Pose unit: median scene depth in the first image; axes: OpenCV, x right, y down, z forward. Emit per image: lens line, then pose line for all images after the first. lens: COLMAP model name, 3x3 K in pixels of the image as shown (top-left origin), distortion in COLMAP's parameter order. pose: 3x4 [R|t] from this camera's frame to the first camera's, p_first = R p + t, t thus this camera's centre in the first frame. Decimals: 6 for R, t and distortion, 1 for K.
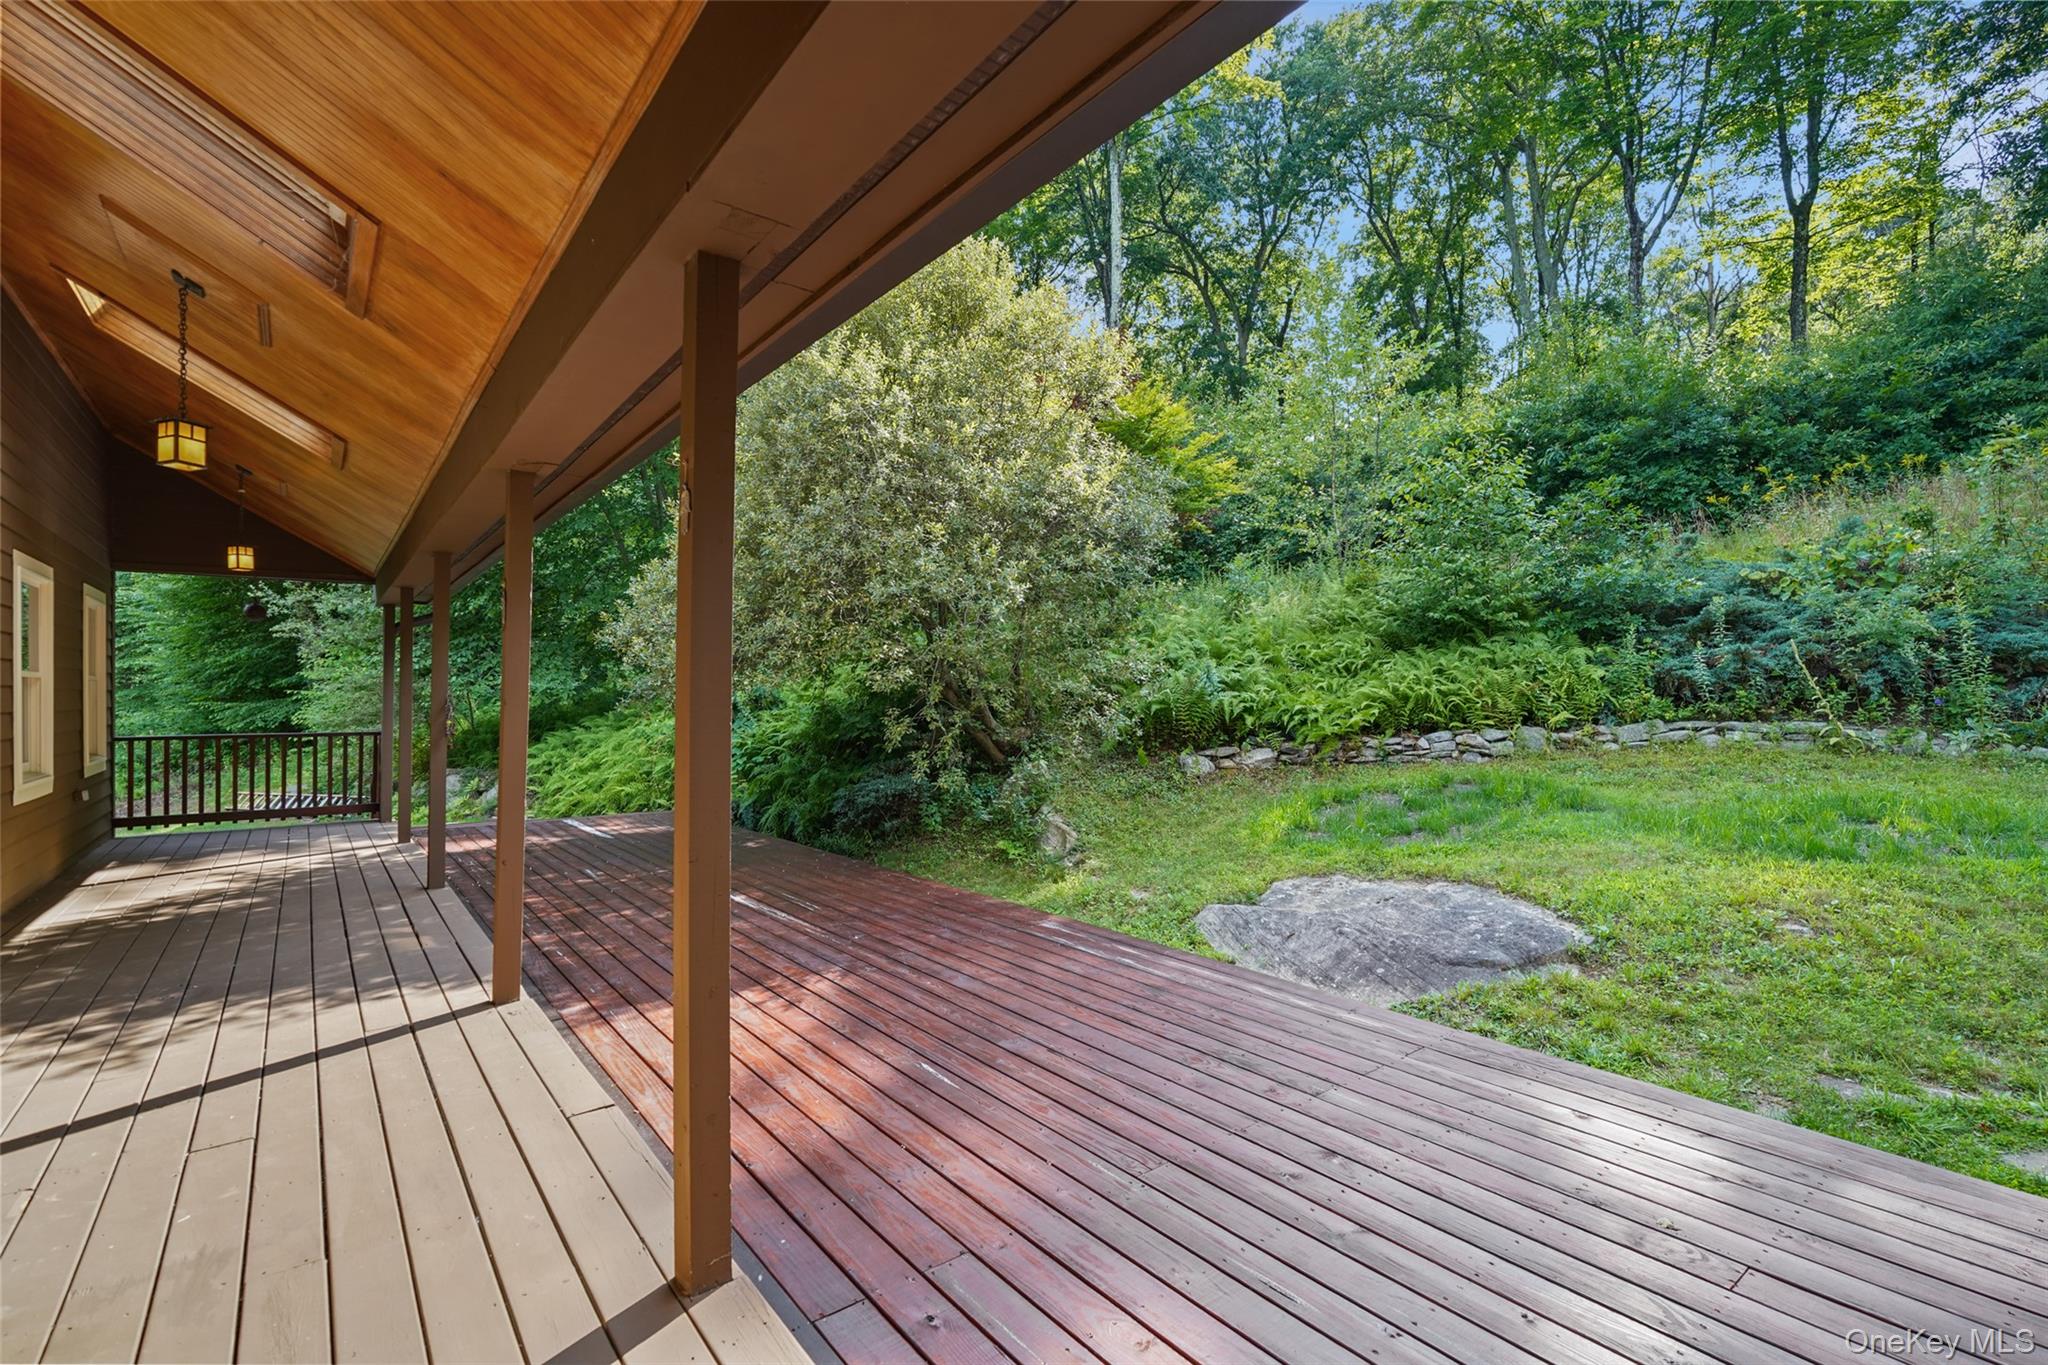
lens RADIAL K [[932.7, 0, 1019.5], [0, 932.7, 689.6], [0, 0, 1]] dist [-0.008926, 0.003530]
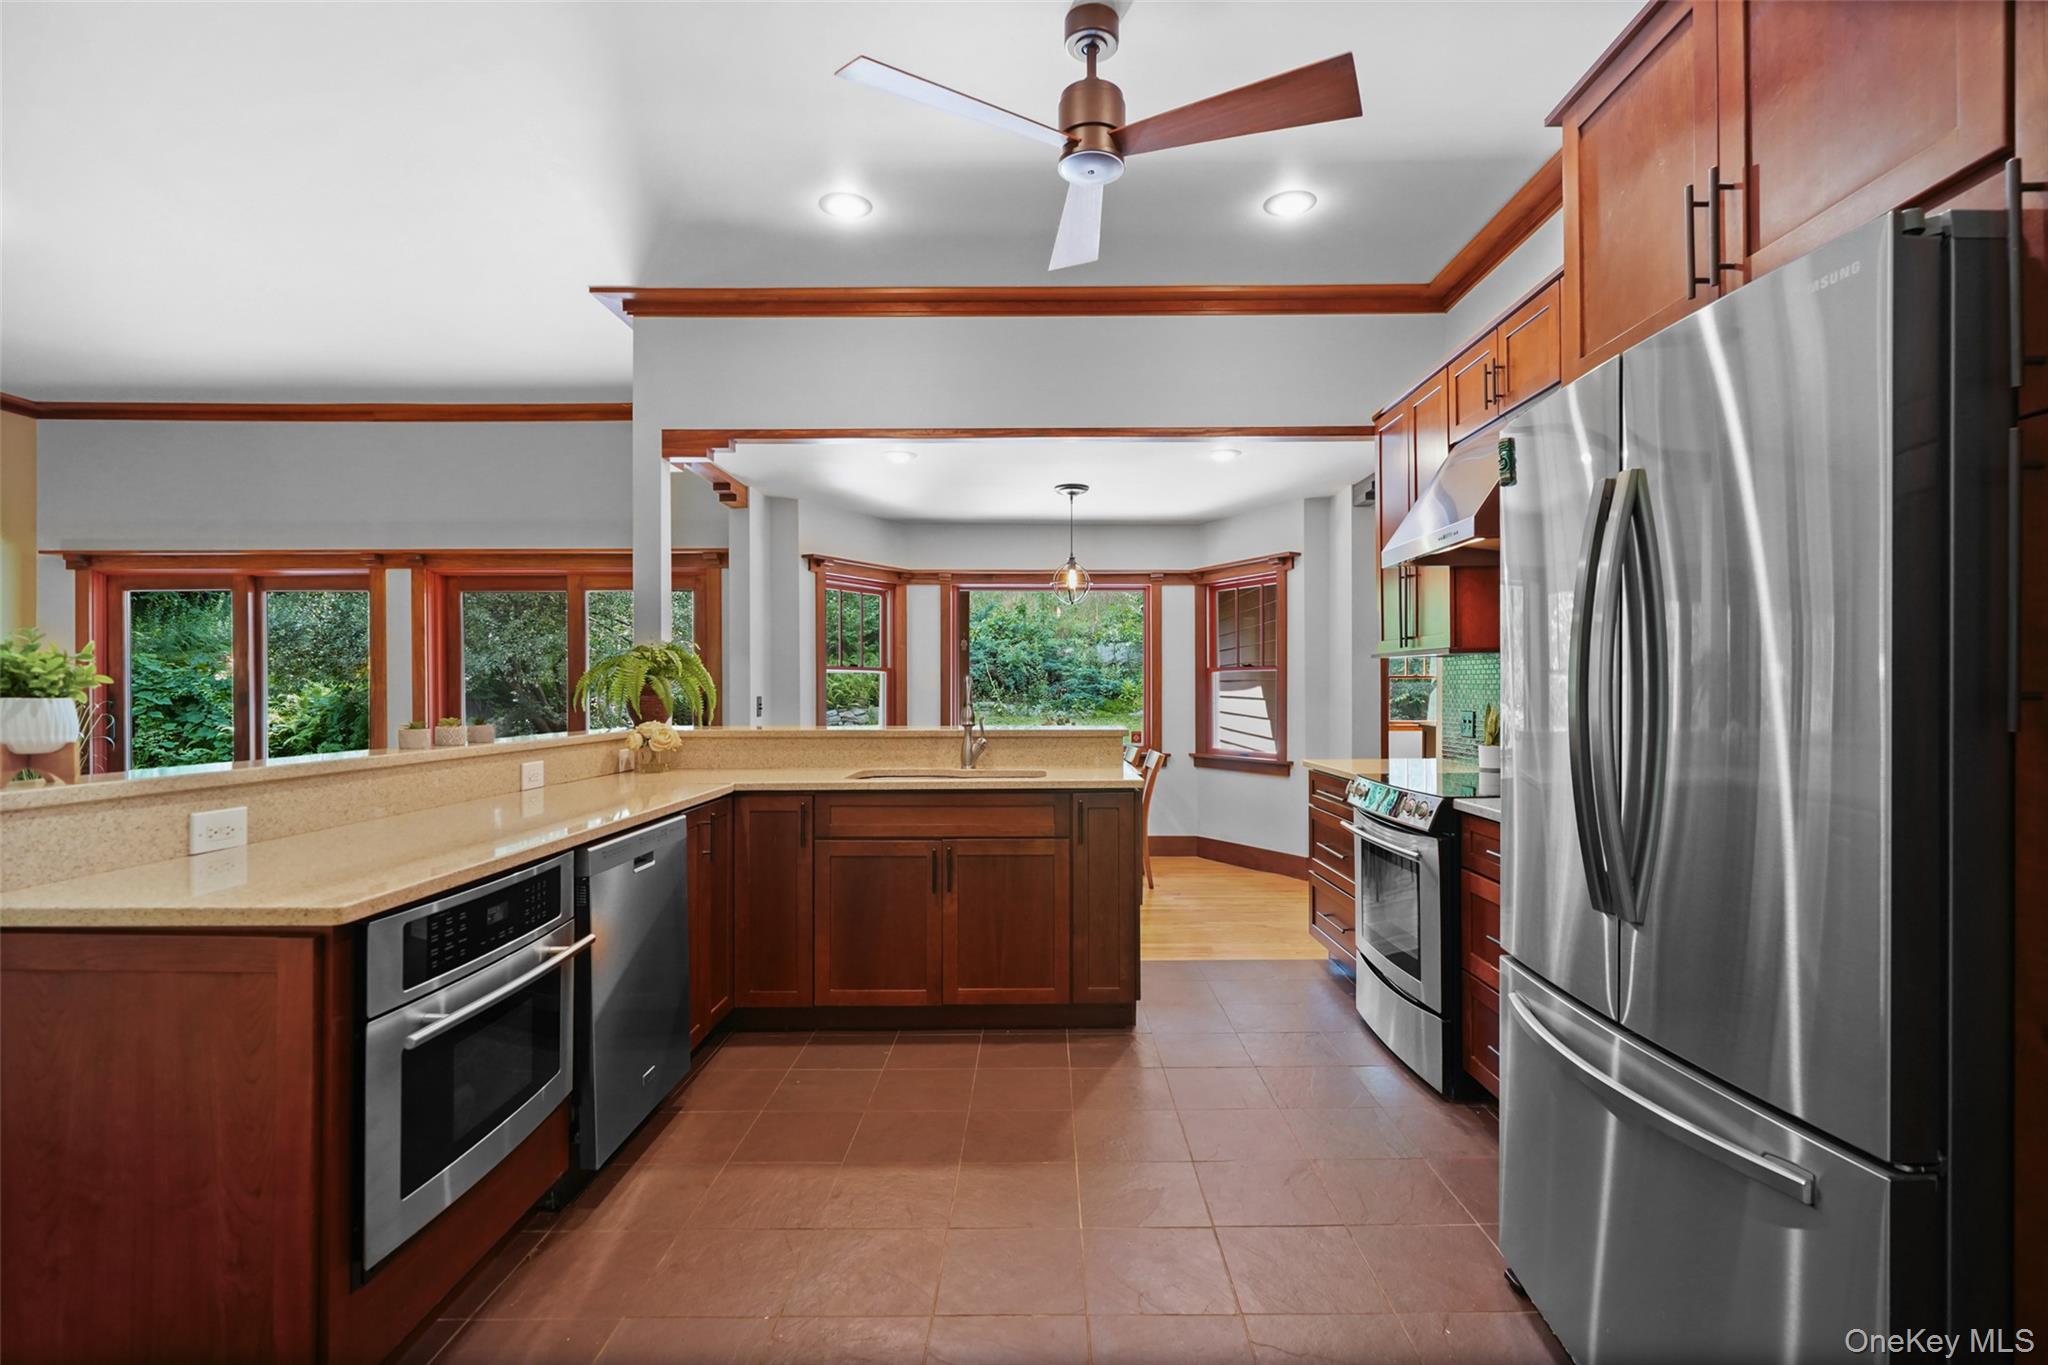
lens RADIAL K [[932.7, 0, 1044.1], [0, 932.7, 690.6], [0, 0, 1]] dist [-0.008926, 0.003530]
pose [[0.607529, 0.000325, 0.794297, -0.724171], [-0.007330, 0.999960, 0.005197, -0.002243], [-0.794263, -0.008979, 0.607507, -0.373728]]
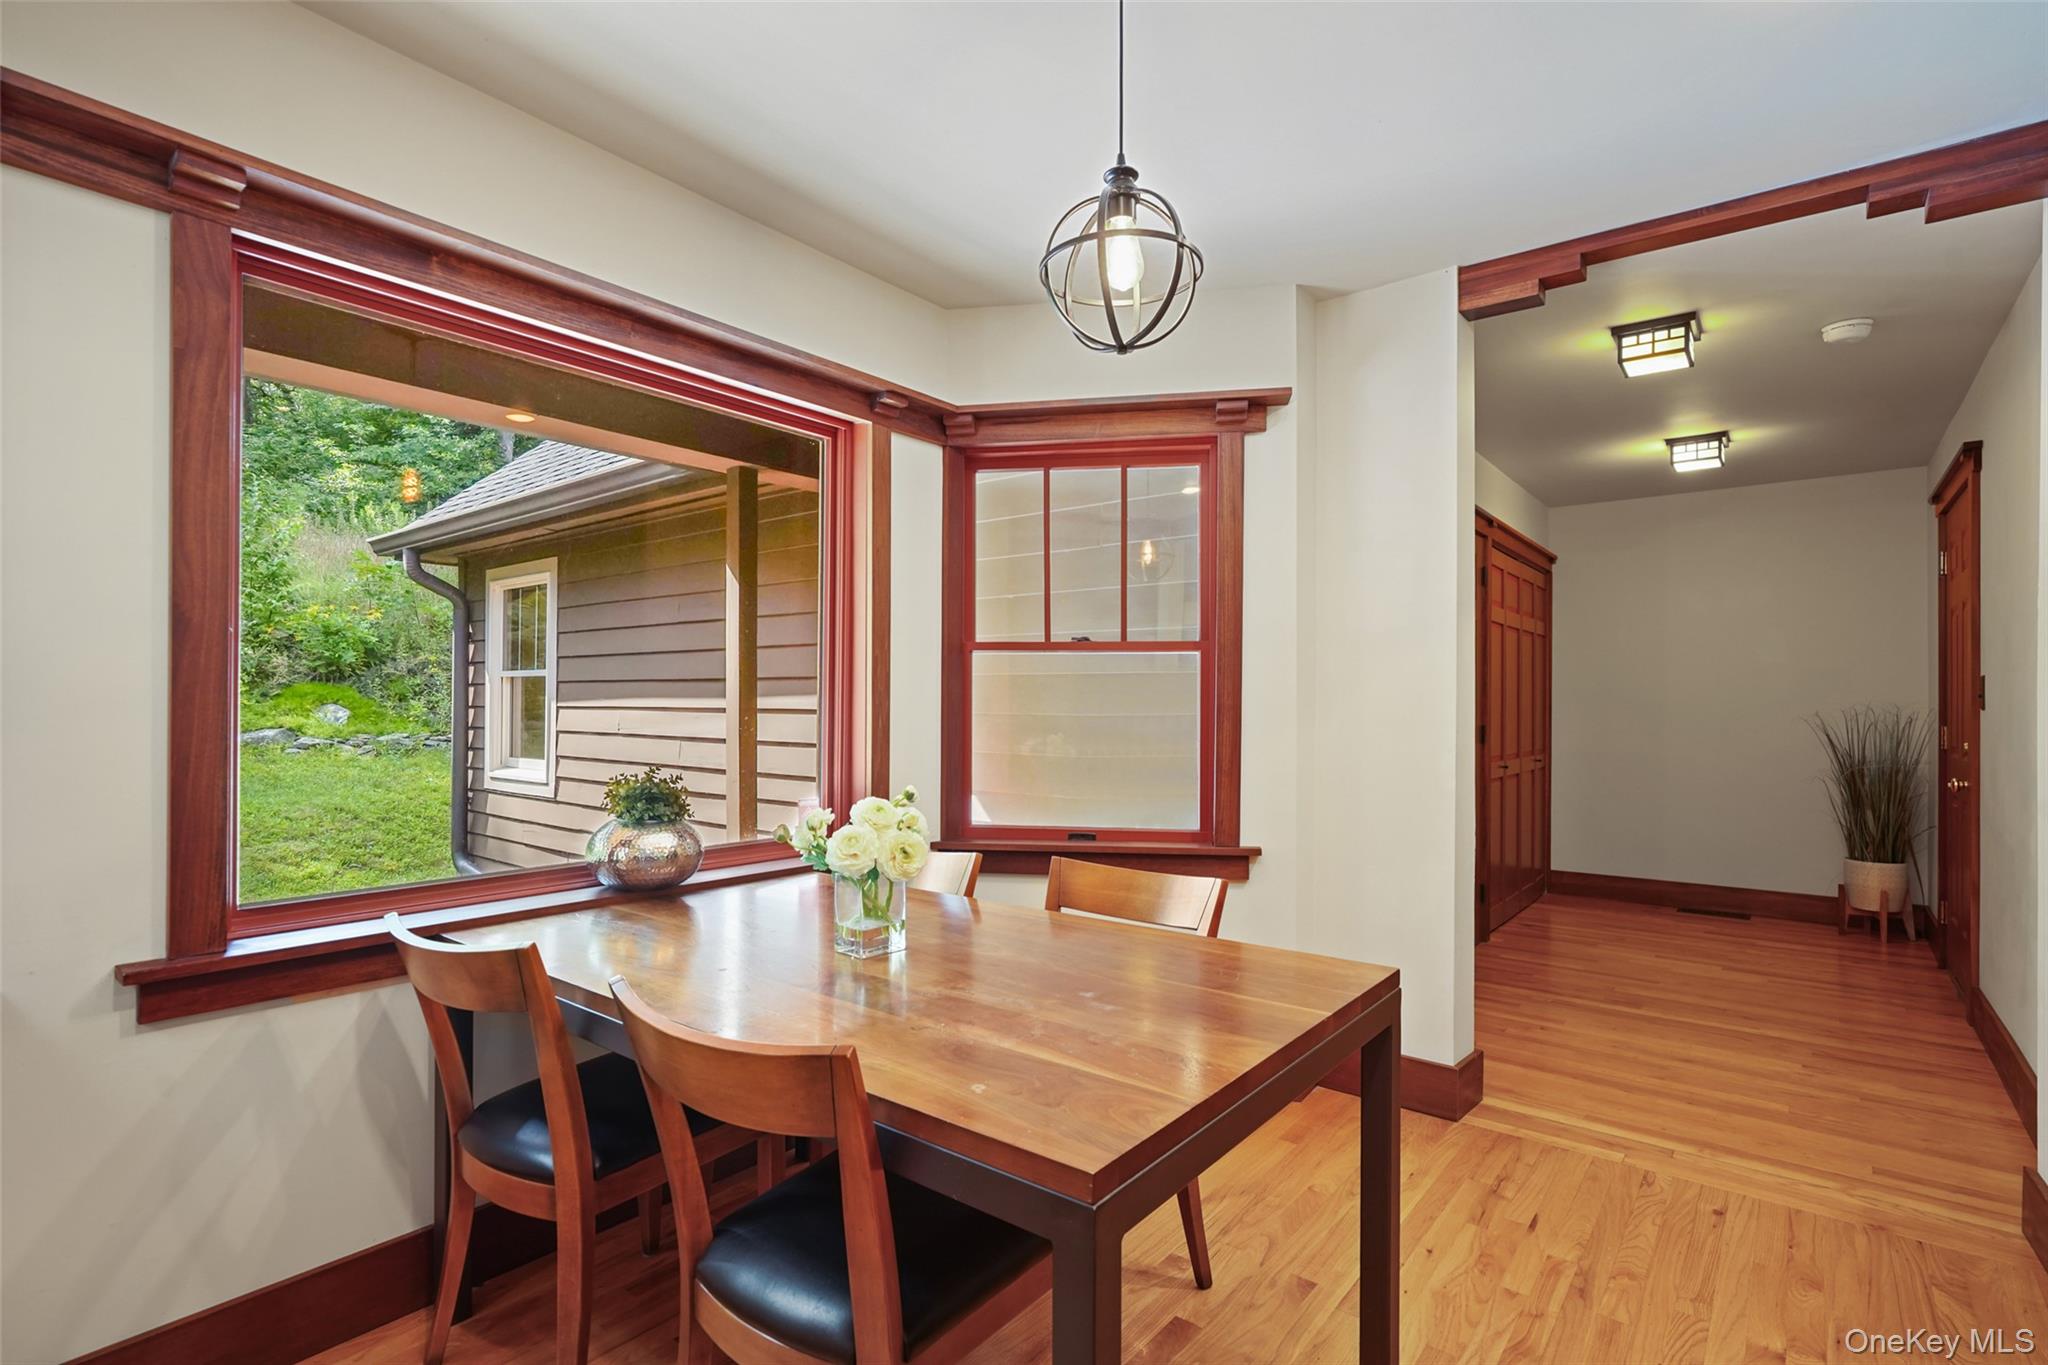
lens RADIAL K [[970.8, 0, 998.5], [0, 970.8, 694.3], [0, 0, 1]] dist [-0.001189, 0.000087]
pose [[-0.221868, 0.010244, 0.975023, -0.387321], [-0.010360, 0.999864, -0.012862, 0.004764], [-0.975022, -0.012955, -0.221731, 0.034691]]
